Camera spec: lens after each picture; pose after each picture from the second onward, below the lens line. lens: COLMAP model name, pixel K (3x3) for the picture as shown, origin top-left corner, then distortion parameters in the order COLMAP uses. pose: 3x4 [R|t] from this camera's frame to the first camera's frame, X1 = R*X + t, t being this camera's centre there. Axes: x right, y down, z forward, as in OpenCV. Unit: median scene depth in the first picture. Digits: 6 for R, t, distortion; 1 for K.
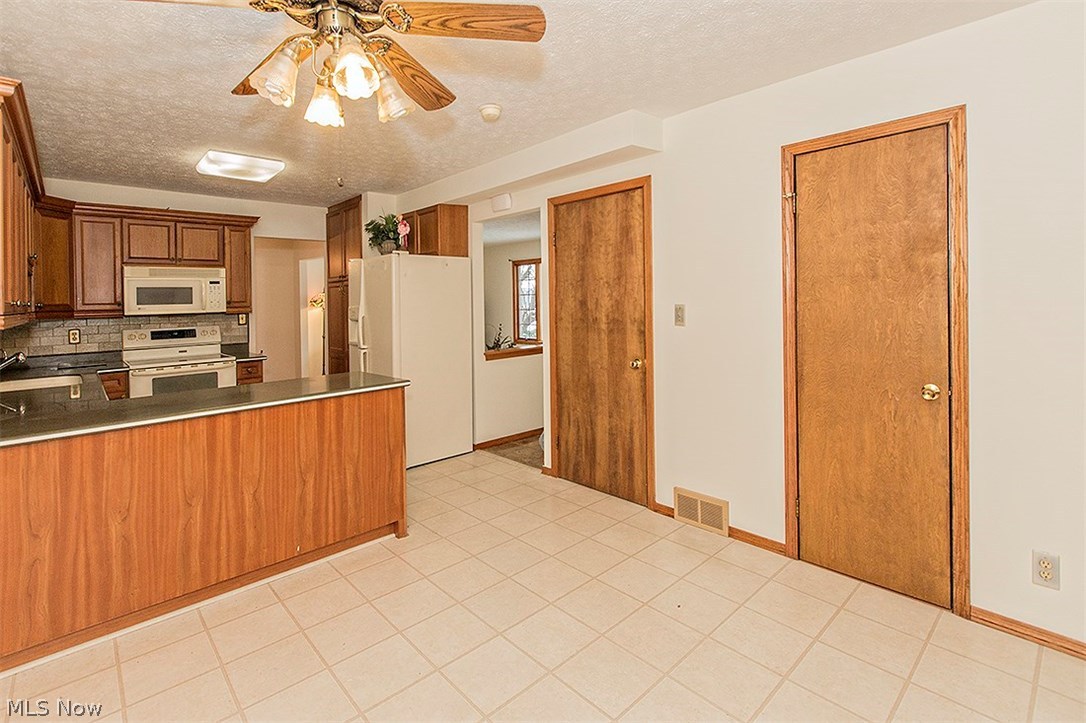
lens RADIAL K [[500.4, 0, 550.6], [0, 500.4, 298.2], [0, 0, 1]] dist [0.005271, -0.003537]
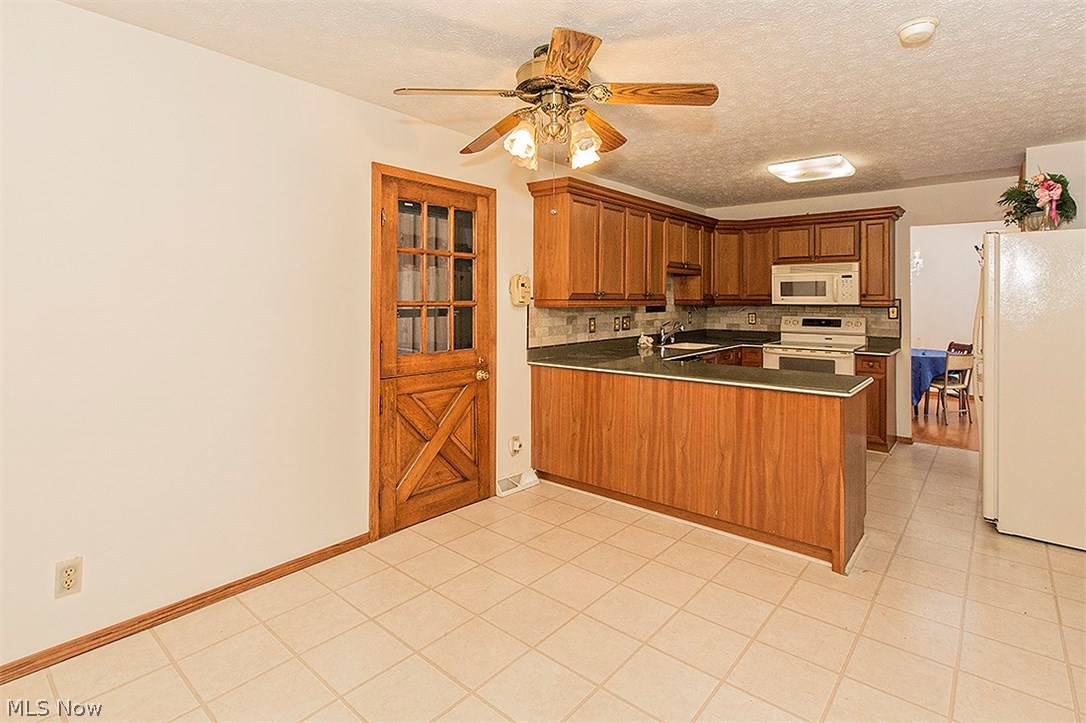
lens RADIAL K [[500.4, 0, 557.7], [0, 500.4, 295.9], [0, 0, 1]] dist [0.005271, -0.003537]
pose [[0.162826, 0.017384, -0.986502, 0.282400], [-0.006170, 0.999843, 0.016601, -0.004100], [0.986636, 0.003384, 0.162907, 0.235517]]
